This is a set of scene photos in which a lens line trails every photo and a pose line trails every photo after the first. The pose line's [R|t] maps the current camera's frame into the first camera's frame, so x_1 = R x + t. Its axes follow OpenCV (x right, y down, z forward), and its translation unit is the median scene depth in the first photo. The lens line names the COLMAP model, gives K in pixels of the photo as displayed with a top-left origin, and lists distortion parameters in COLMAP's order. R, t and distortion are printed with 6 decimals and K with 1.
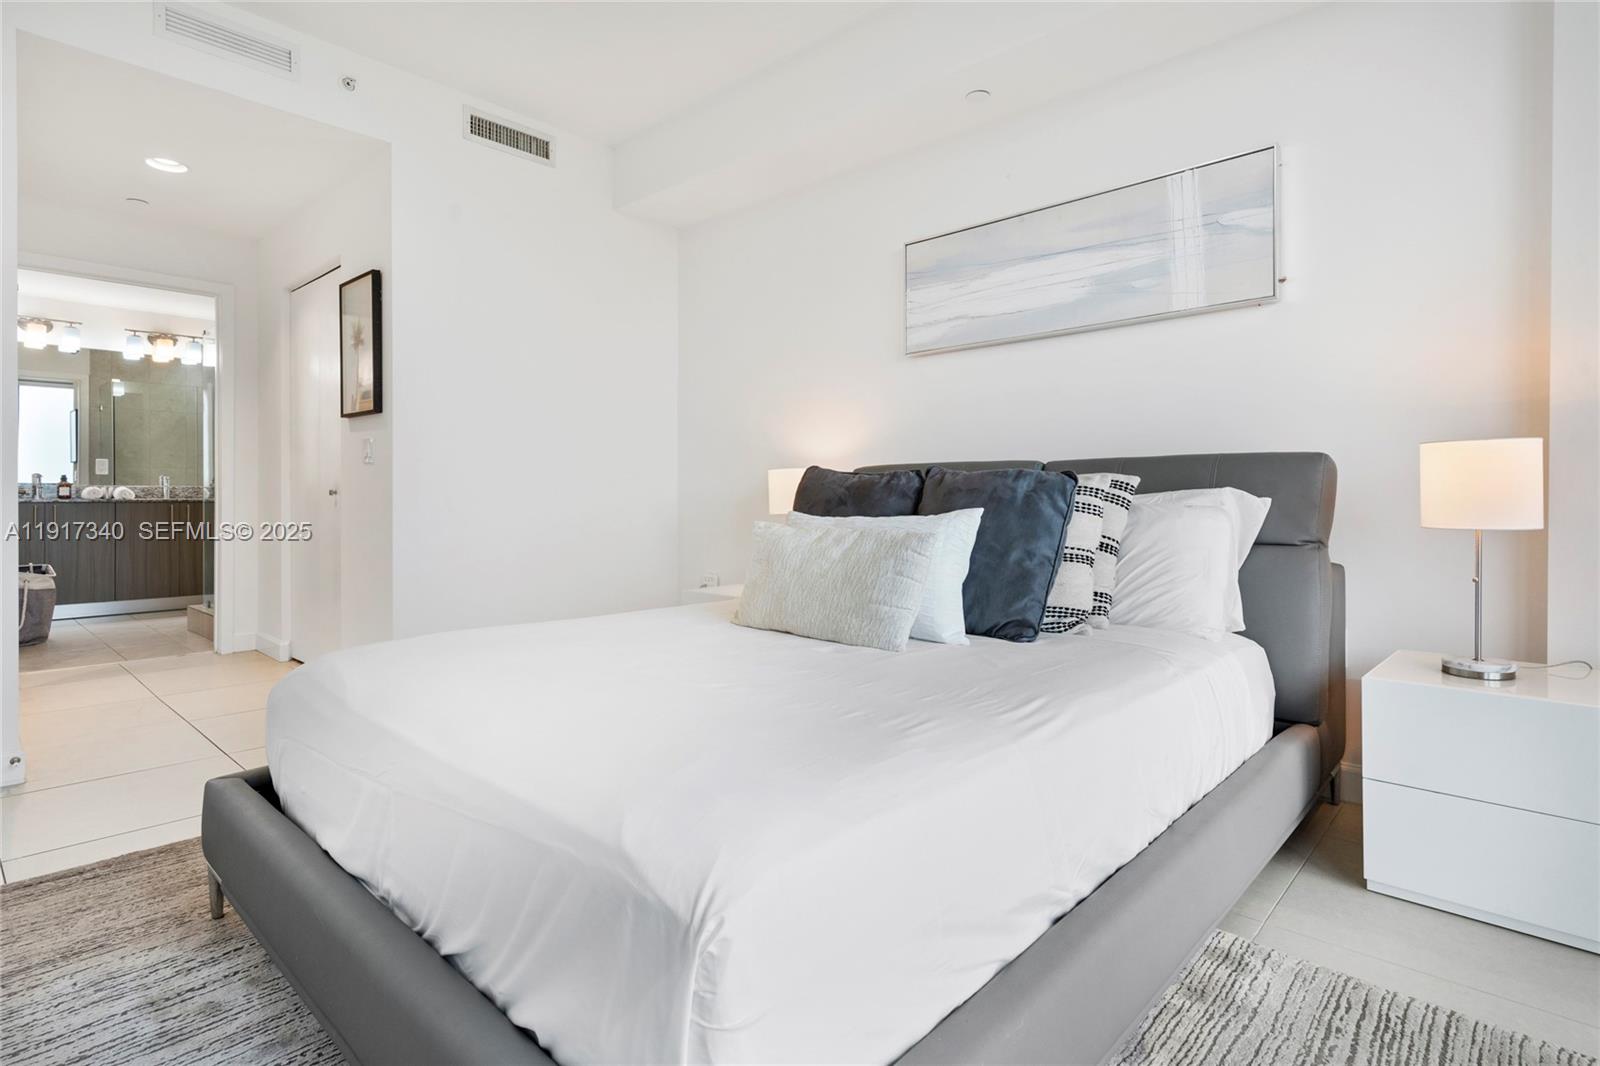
lens RADIAL K [[808.3, 0, 803.2], [0, 808.3, 502.4], [0, 0, 1]] dist [0.003785, 0.001445]
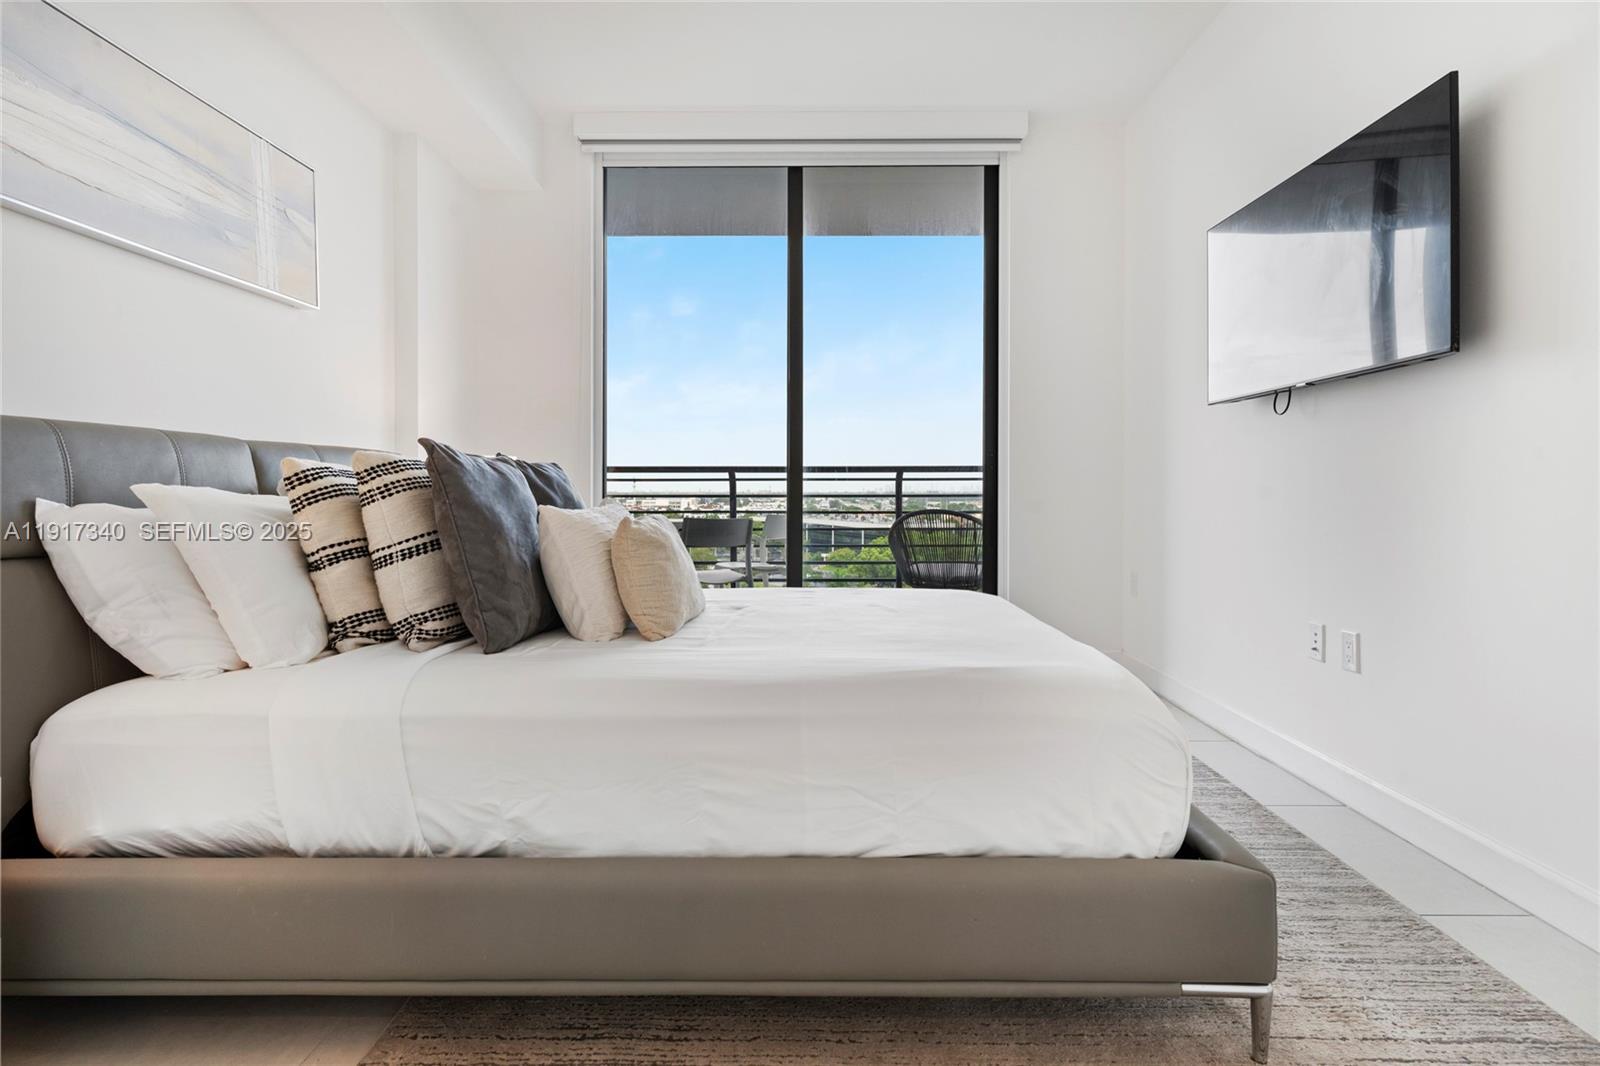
lens RADIAL K [[808.3, 0, 814.0], [0, 808.3, 492.2], [0, 0, 1]] dist [0.003785, 0.001445]
pose [[-0.686654, -0.001095, 0.726984, -0.648134], [0.010719, 0.999875, 0.011631, -0.005701], [-0.726906, 0.015779, -0.686556, 1.188387]]
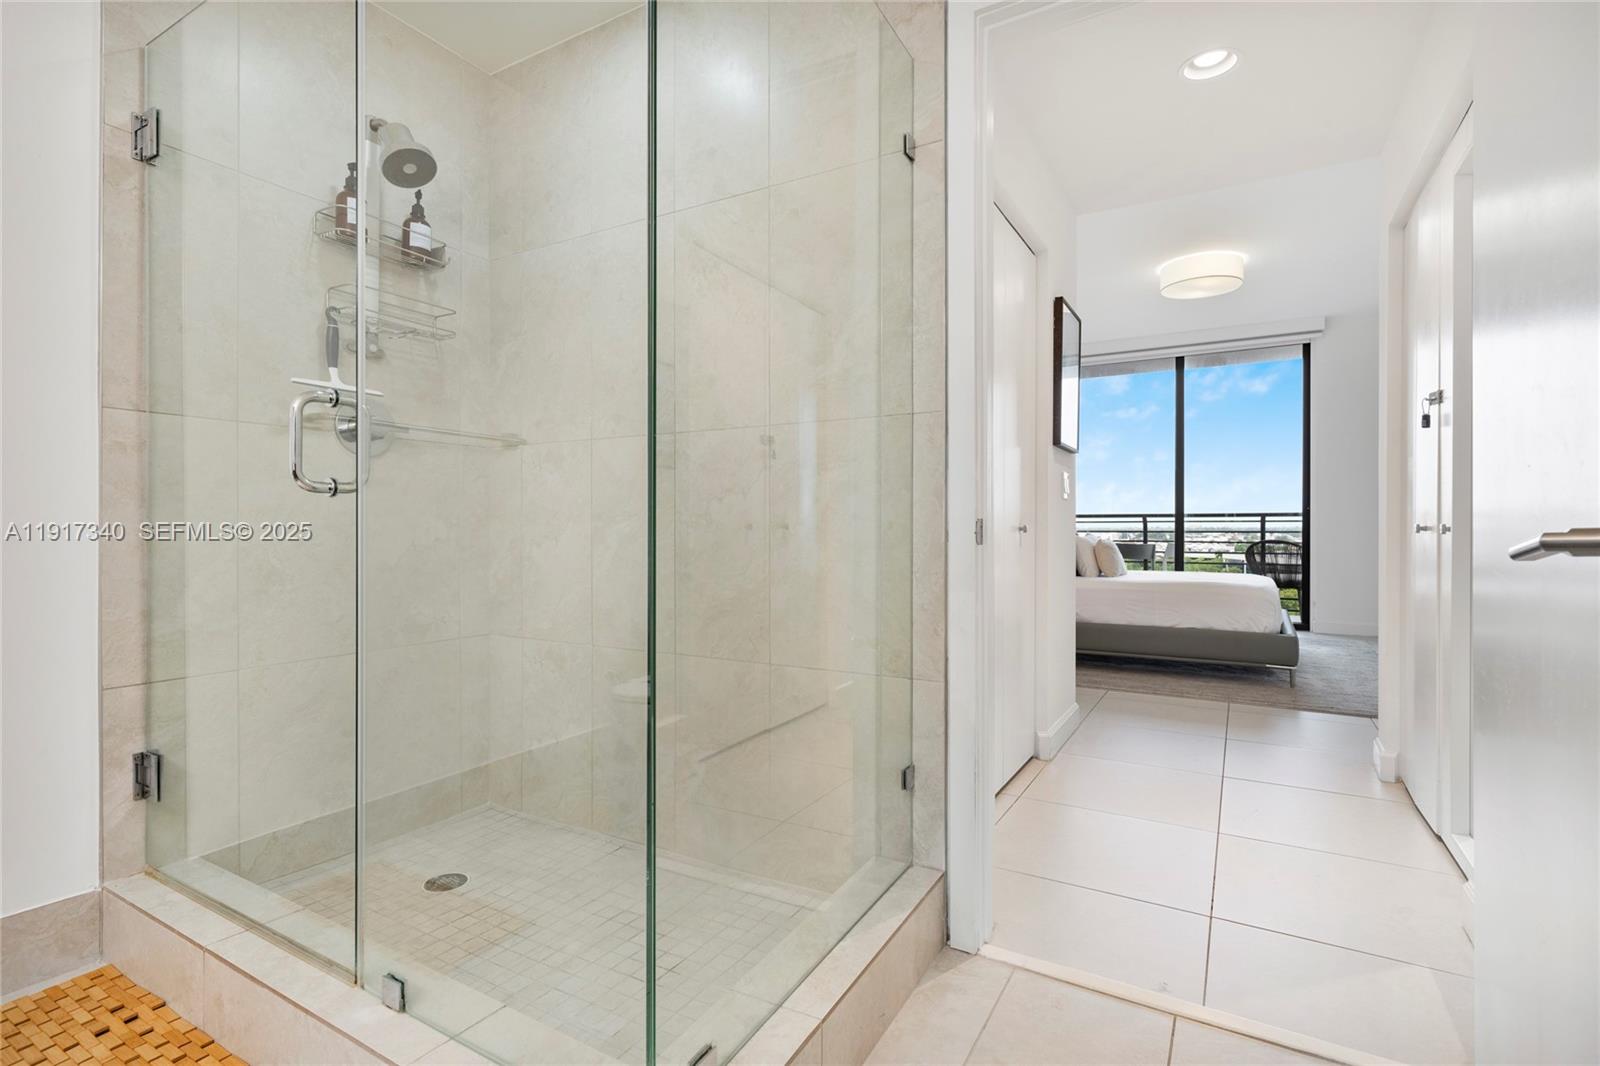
lens RADIAL K [[760.5, 0, 794.7], [0, 760.5, 531.5], [0, 0, 1]] dist [0.002204, 0.000495]
pose [[-0.208678, -0.008780, 0.977945, -1.934897], [0.011948, 0.999862, 0.011526, -0.029438], [-0.977911, 0.014089, -0.208544, 2.109266]]
